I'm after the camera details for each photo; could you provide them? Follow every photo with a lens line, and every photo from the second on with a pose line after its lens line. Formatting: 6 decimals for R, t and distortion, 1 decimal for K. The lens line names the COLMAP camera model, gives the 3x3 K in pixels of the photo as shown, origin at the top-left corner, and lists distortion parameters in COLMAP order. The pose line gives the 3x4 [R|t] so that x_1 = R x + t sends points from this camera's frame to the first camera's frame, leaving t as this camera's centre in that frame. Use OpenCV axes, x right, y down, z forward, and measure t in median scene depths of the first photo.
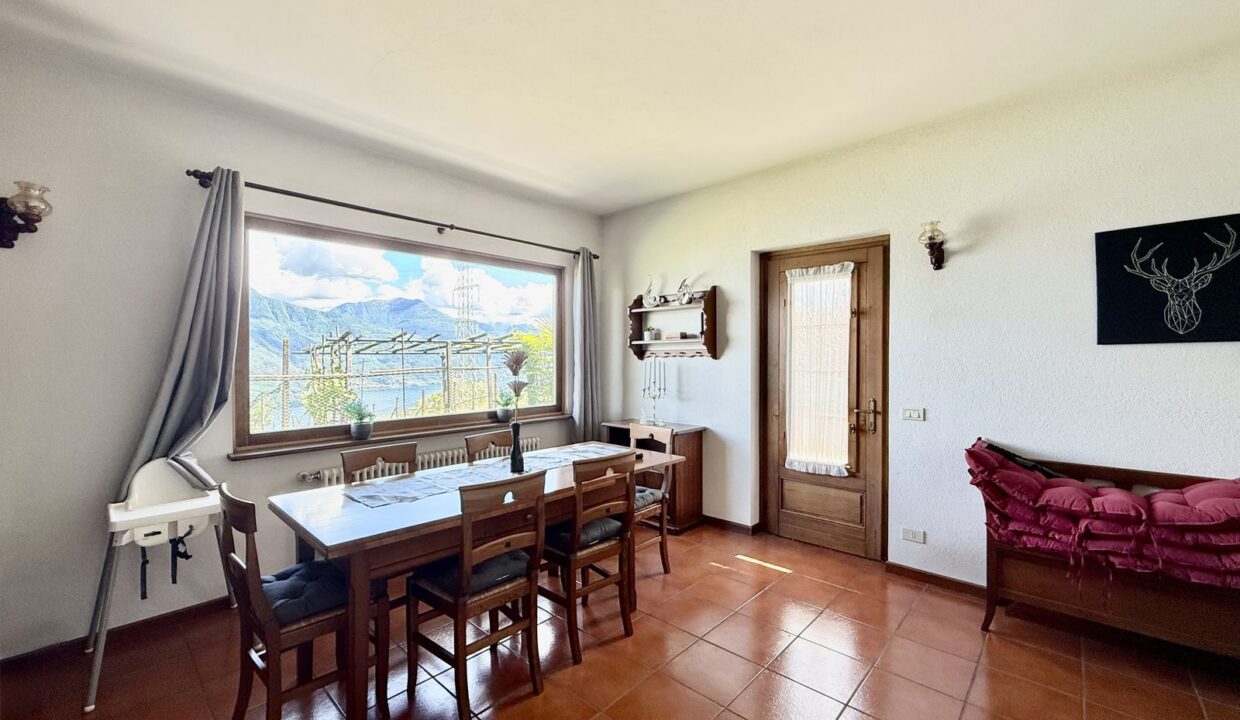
lens RADIAL K [[496.6, 0, 610.7], [0, 496.6, 359.4], [0, 0, 1]] dist [-0.002189, 0.001411]
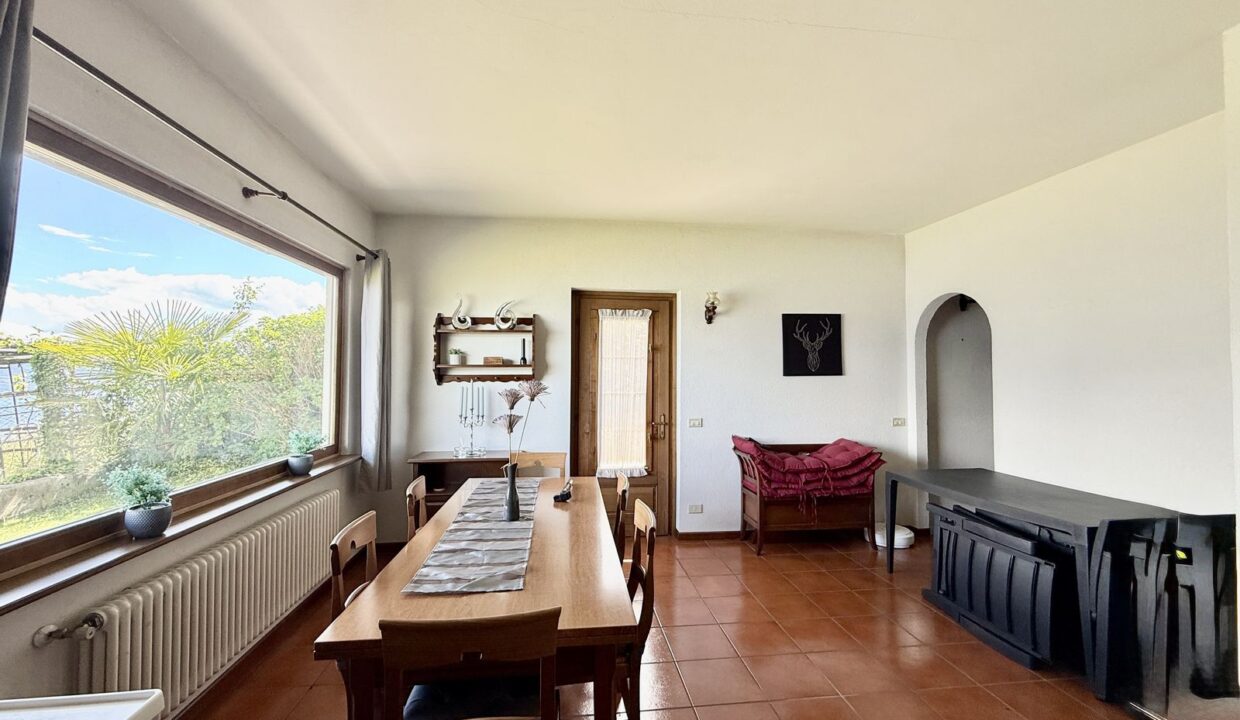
lens RADIAL K [[496.6, 0, 620.4], [0, 496.6, 361.9], [0, 0, 1]] dist [-0.002189, 0.001411]
pose [[0.646729, 0.025962, 0.762278, -0.567617], [-0.001411, 0.999460, -0.032843, -0.016282], [-0.762718, 0.020165, 0.646417, 0.219392]]
